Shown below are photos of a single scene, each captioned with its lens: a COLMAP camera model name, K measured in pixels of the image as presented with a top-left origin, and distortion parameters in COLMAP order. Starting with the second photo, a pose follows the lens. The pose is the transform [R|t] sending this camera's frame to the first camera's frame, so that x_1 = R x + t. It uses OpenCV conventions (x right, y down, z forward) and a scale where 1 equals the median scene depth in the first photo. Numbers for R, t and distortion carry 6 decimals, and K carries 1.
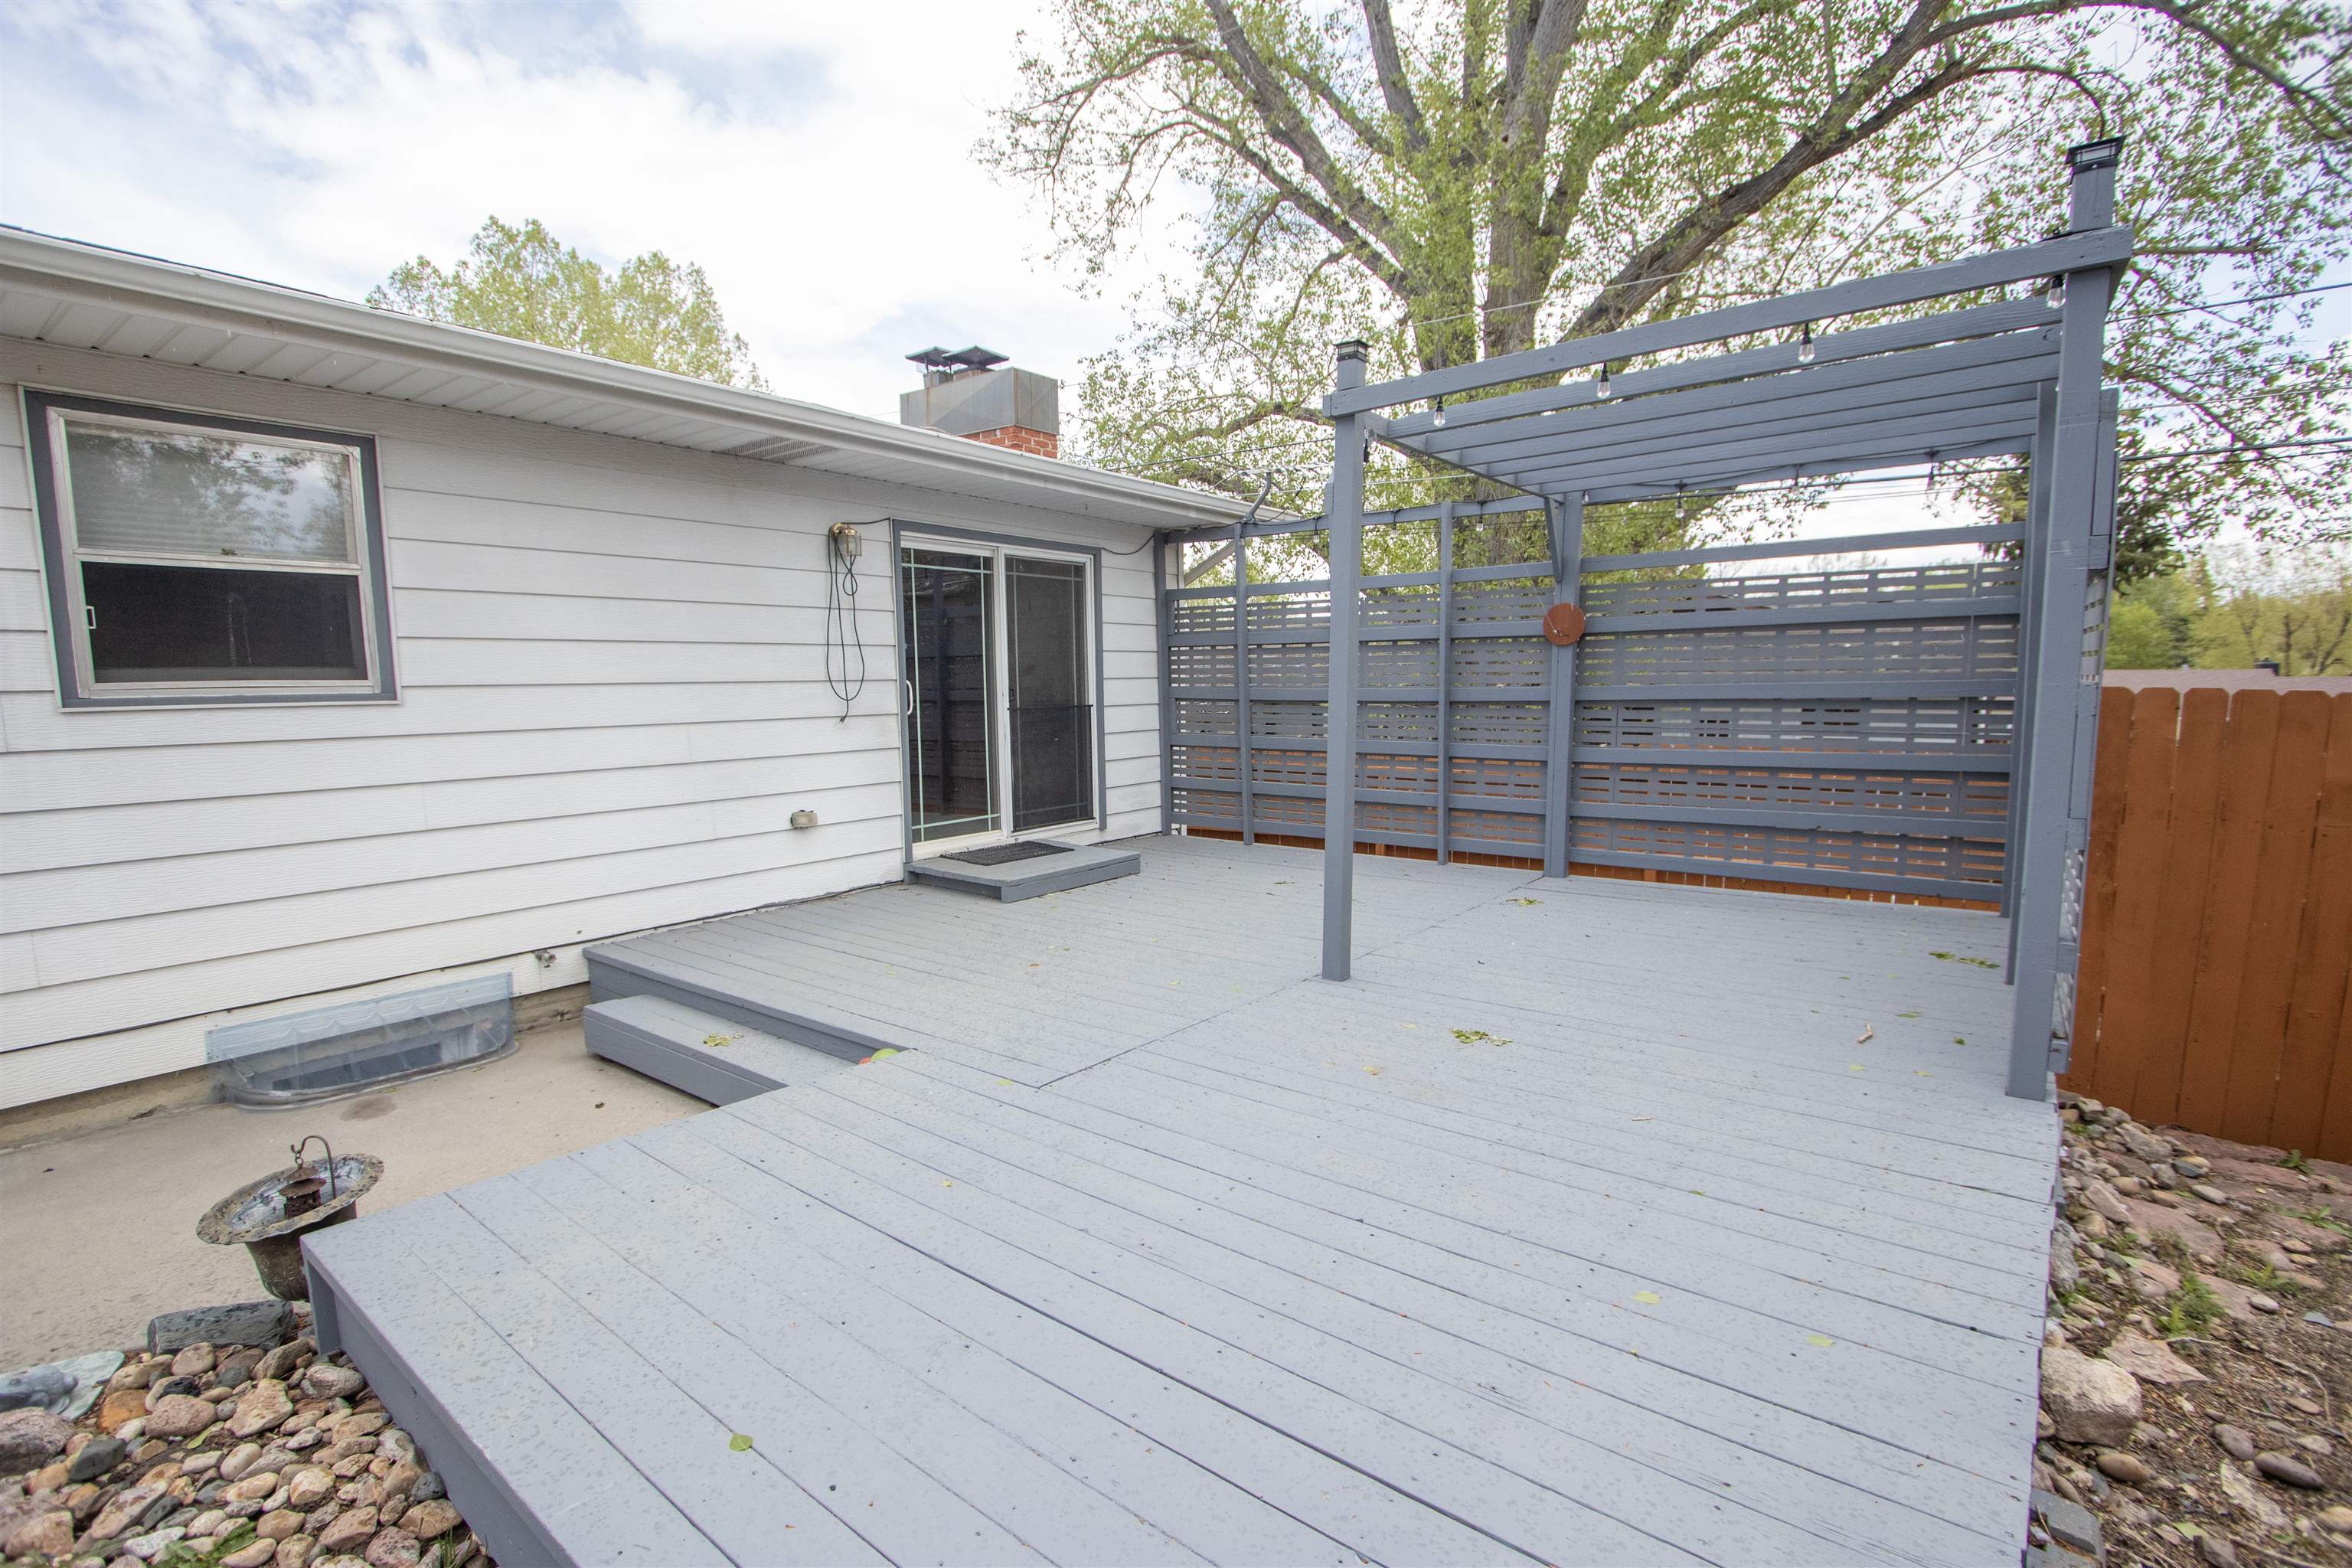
lens RADIAL K [[1079.3, 0, 1177.1], [0, 1079.3, 795.4], [0, 0, 1]] dist [-0.013471, 0.000544]
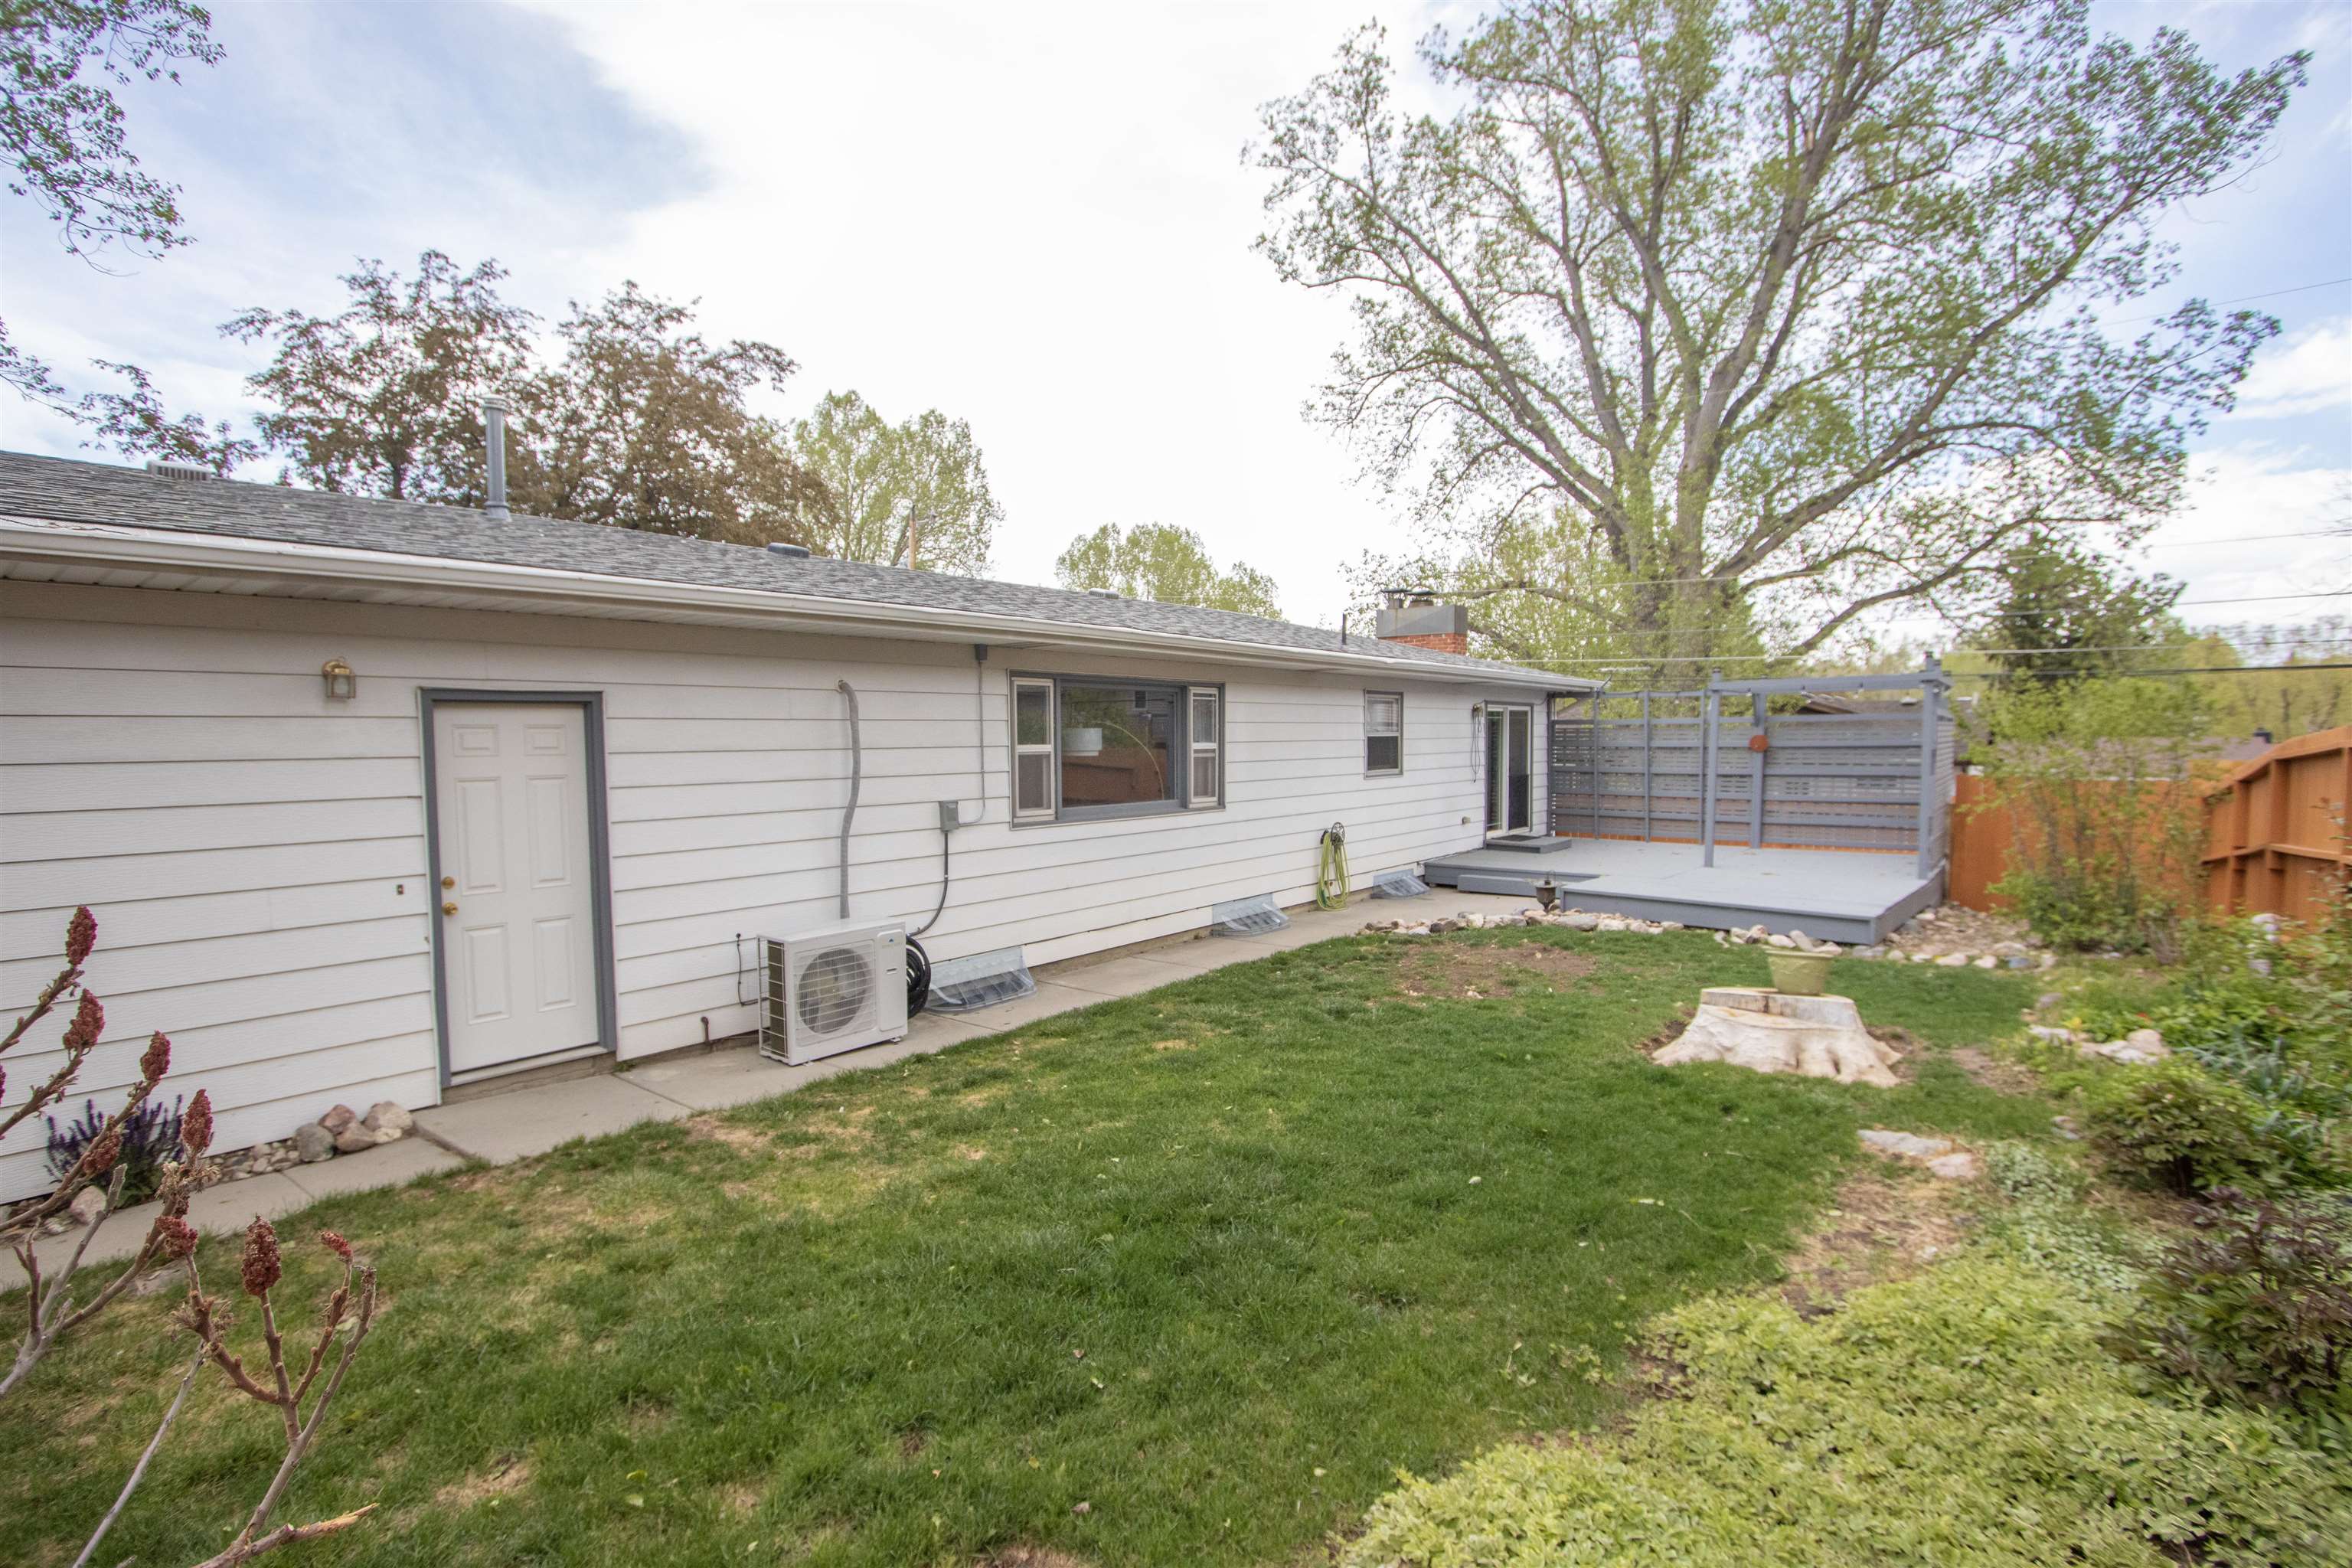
lens RADIAL K [[1079.3, 0, 1182.8], [0, 1079.3, 790.6], [0, 0, 1]] dist [-0.013471, 0.000544]
pose [[0.999332, 0.005244, -0.036164, -0.781985], [-0.007274, 0.998390, -0.056247, 0.086131], [0.035811, 0.056472, 0.997762, -1.345721]]
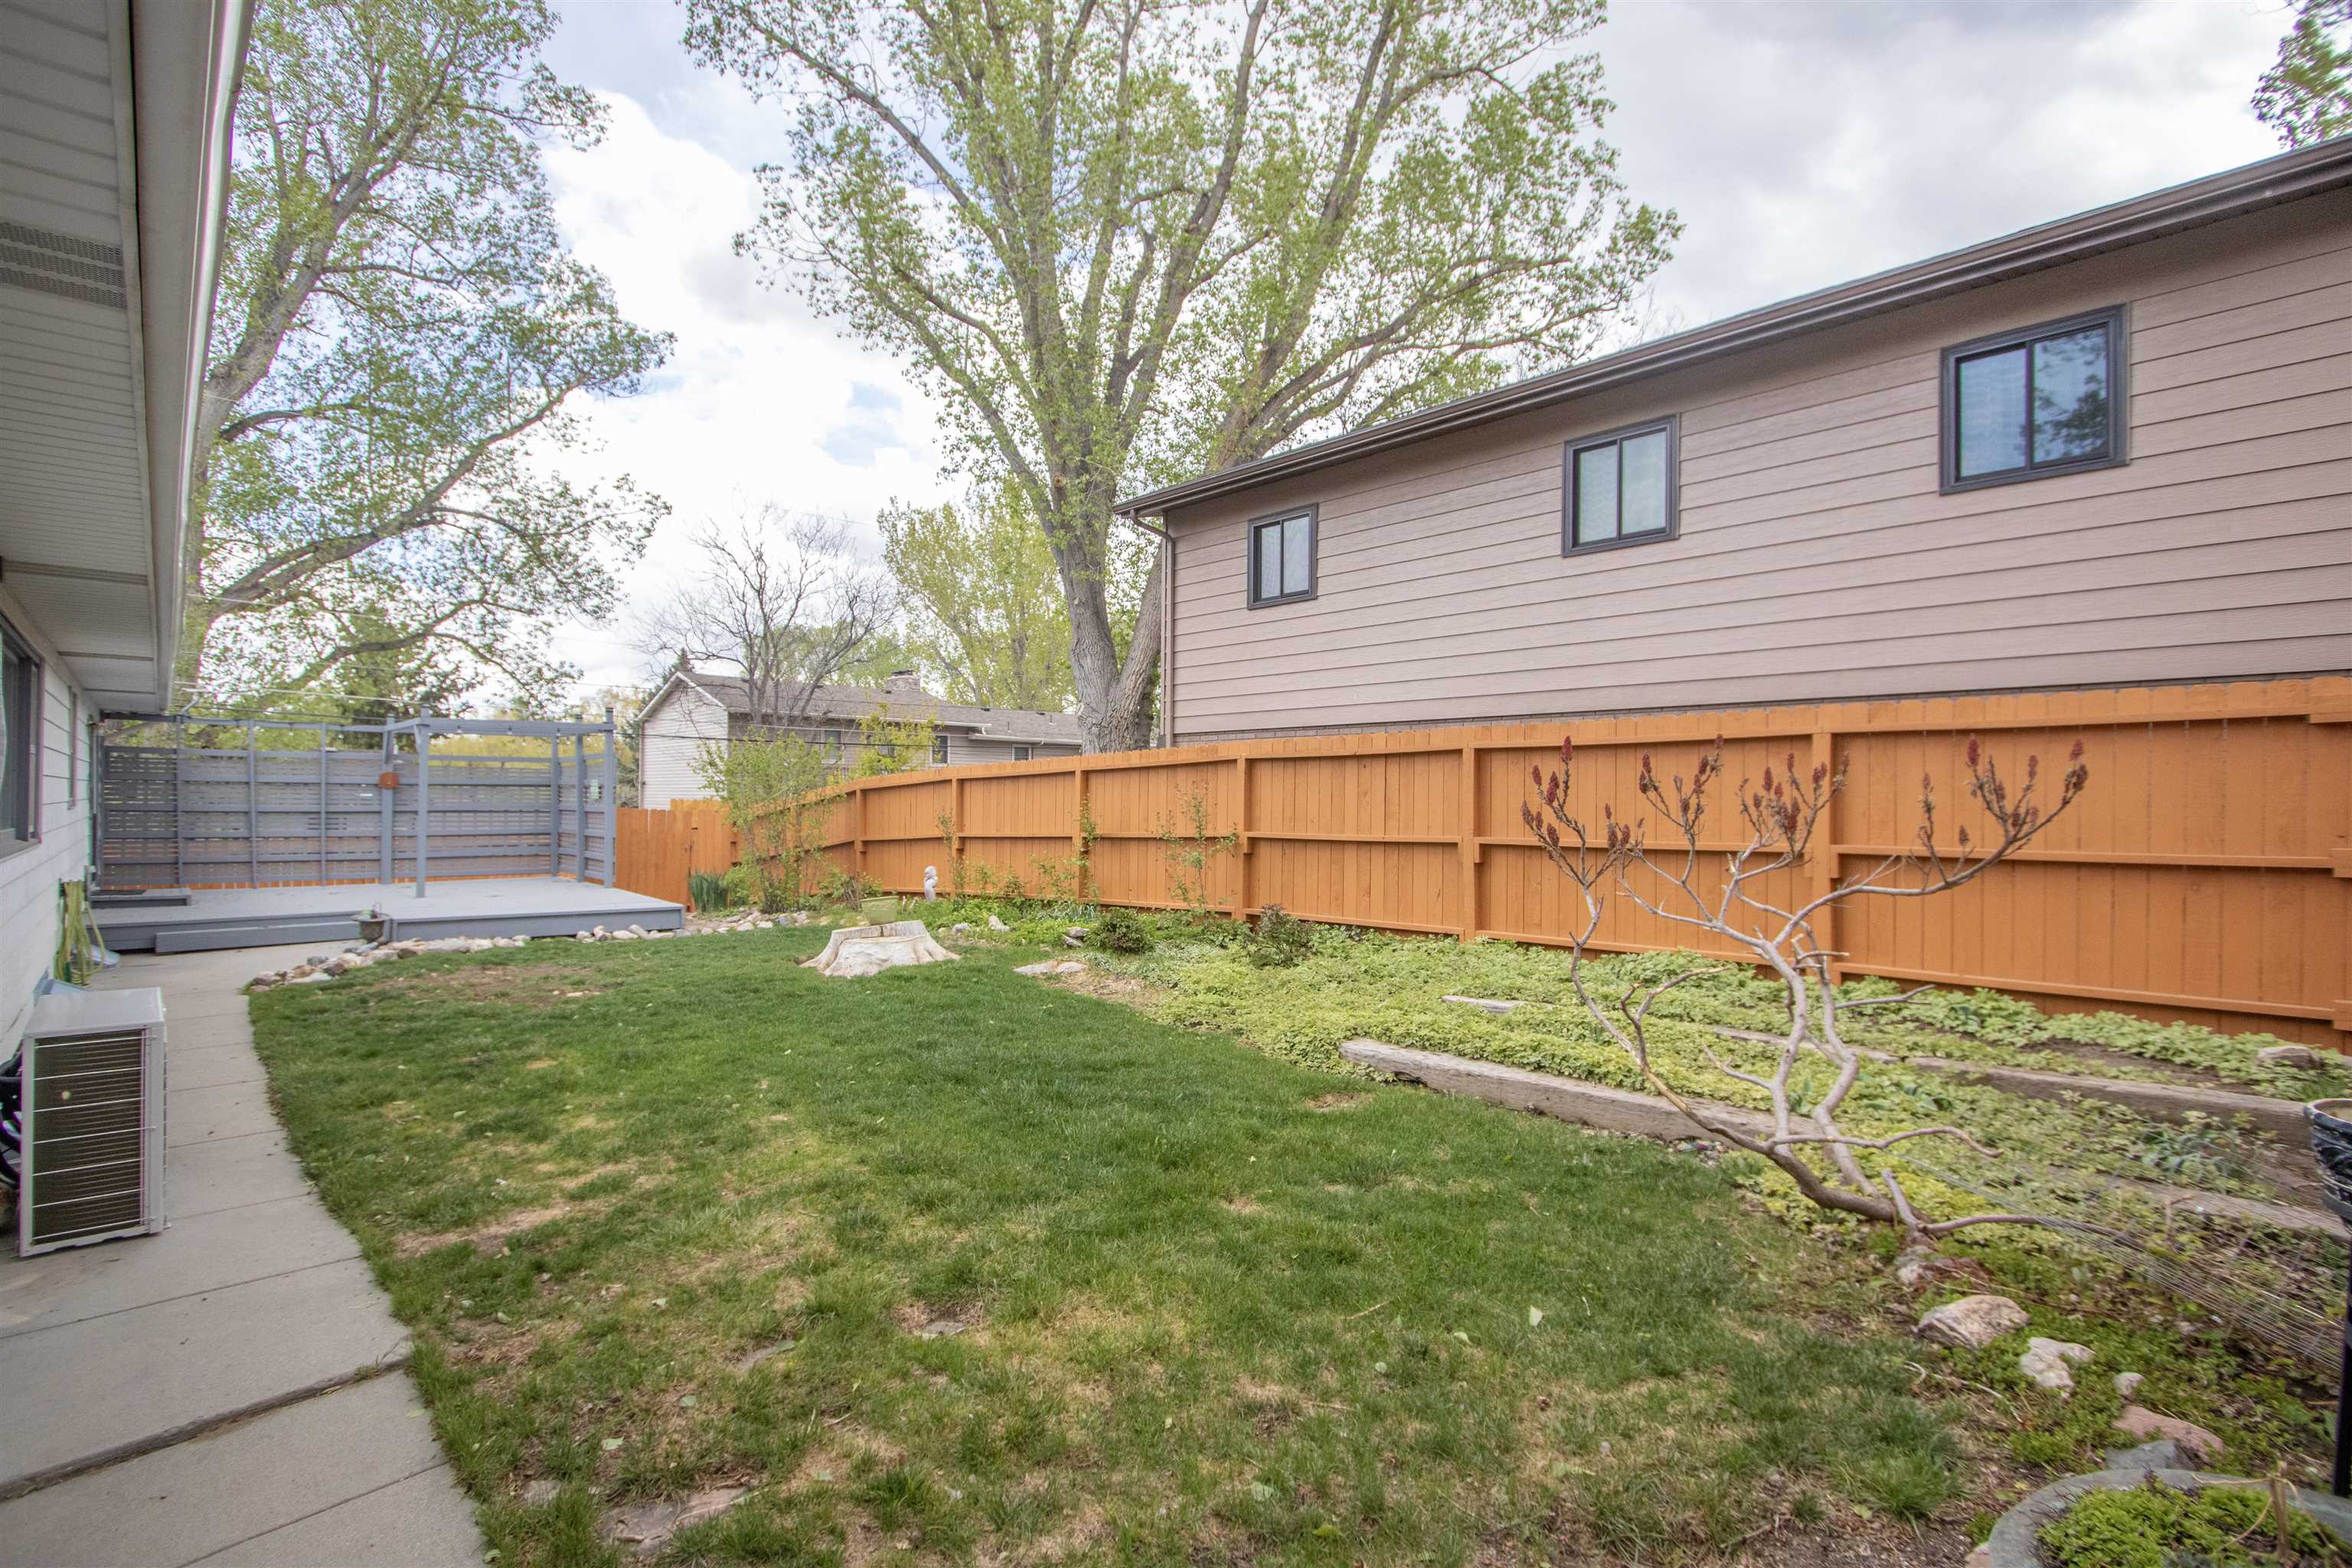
lens RADIAL K [[1079.3, 0, 1170.1], [0, 1079.3, 792.2], [0, 0, 1]] dist [-0.013471, 0.000544]
pose [[0.152161, 0.021333, 0.988125, -1.658557], [0.100569, 0.994244, -0.036951, 0.125833], [-0.983226, 0.104997, 0.149140, -0.999927]]
